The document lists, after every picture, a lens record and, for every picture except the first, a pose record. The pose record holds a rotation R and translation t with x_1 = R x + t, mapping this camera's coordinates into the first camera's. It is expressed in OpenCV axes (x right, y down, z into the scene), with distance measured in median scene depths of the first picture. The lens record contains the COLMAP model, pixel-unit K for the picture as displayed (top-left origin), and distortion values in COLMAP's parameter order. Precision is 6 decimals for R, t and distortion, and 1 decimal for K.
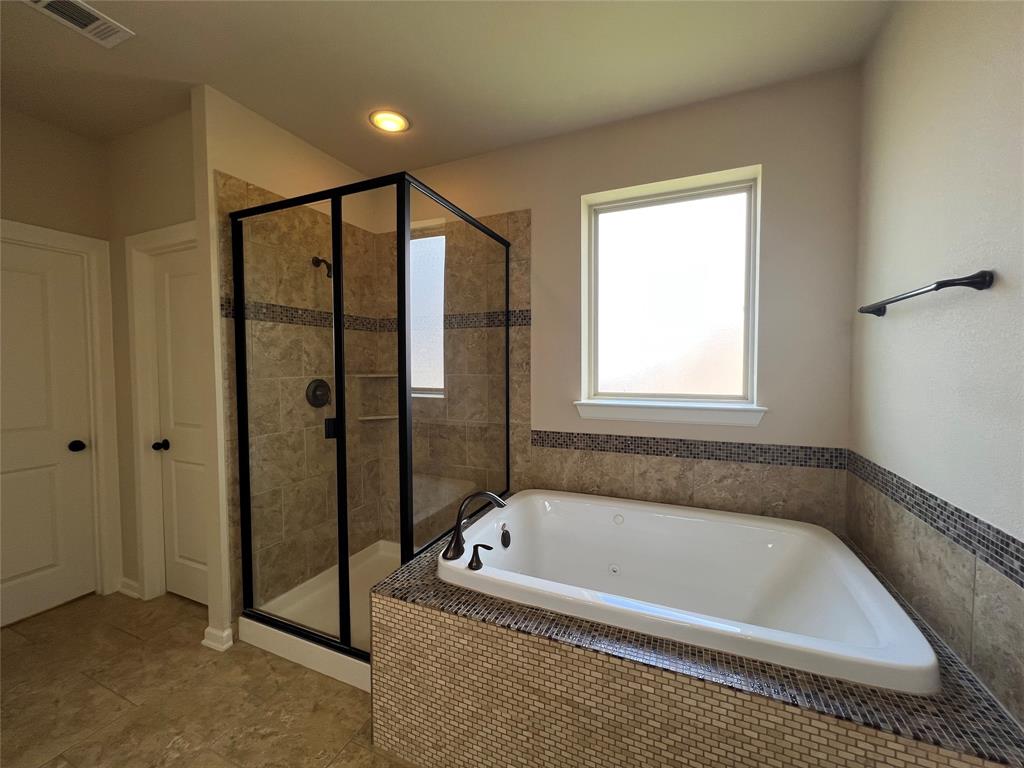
lens RADIAL K [[410.6, 0, 508.9], [0, 410.6, 380.5], [0, 0, 1]] dist [-0.002267, 0.000888]
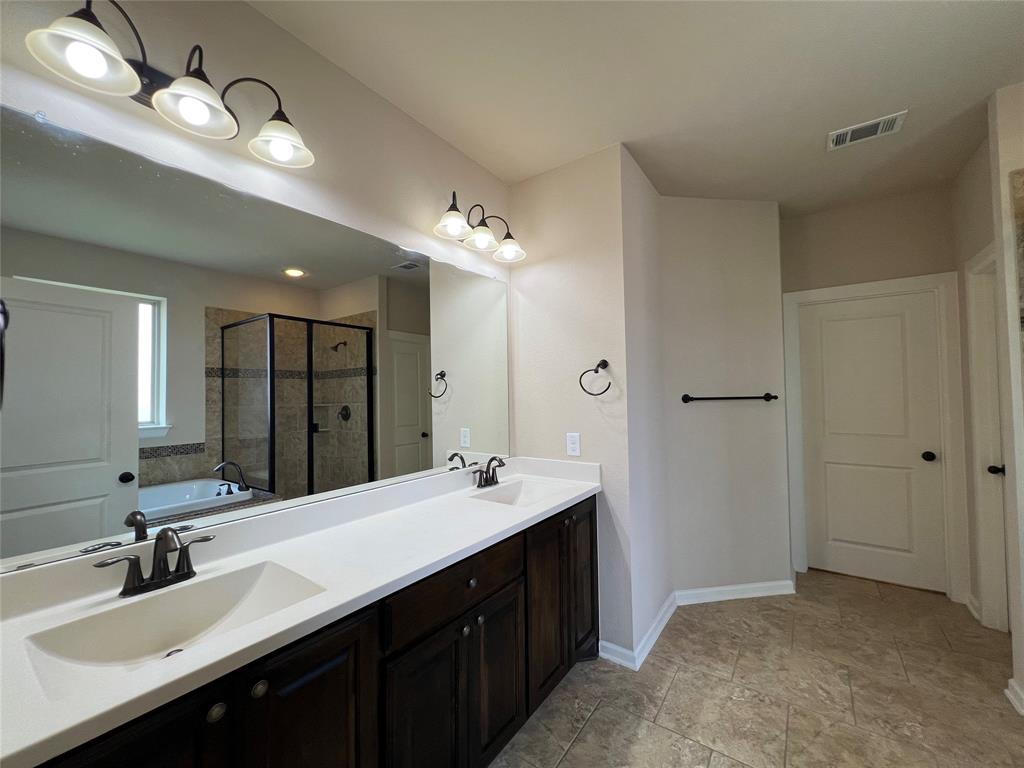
lens RADIAL K [[410.6, 0, 509.9], [0, 410.6, 383.6], [0, 0, 1]] dist [-0.002267, 0.000888]
pose [[-0.205611, -0.010877, -0.978573, 0.324004], [-0.023958, 0.999694, -0.006078, -0.008788], [0.978341, 0.022195, -0.205808, 0.085896]]
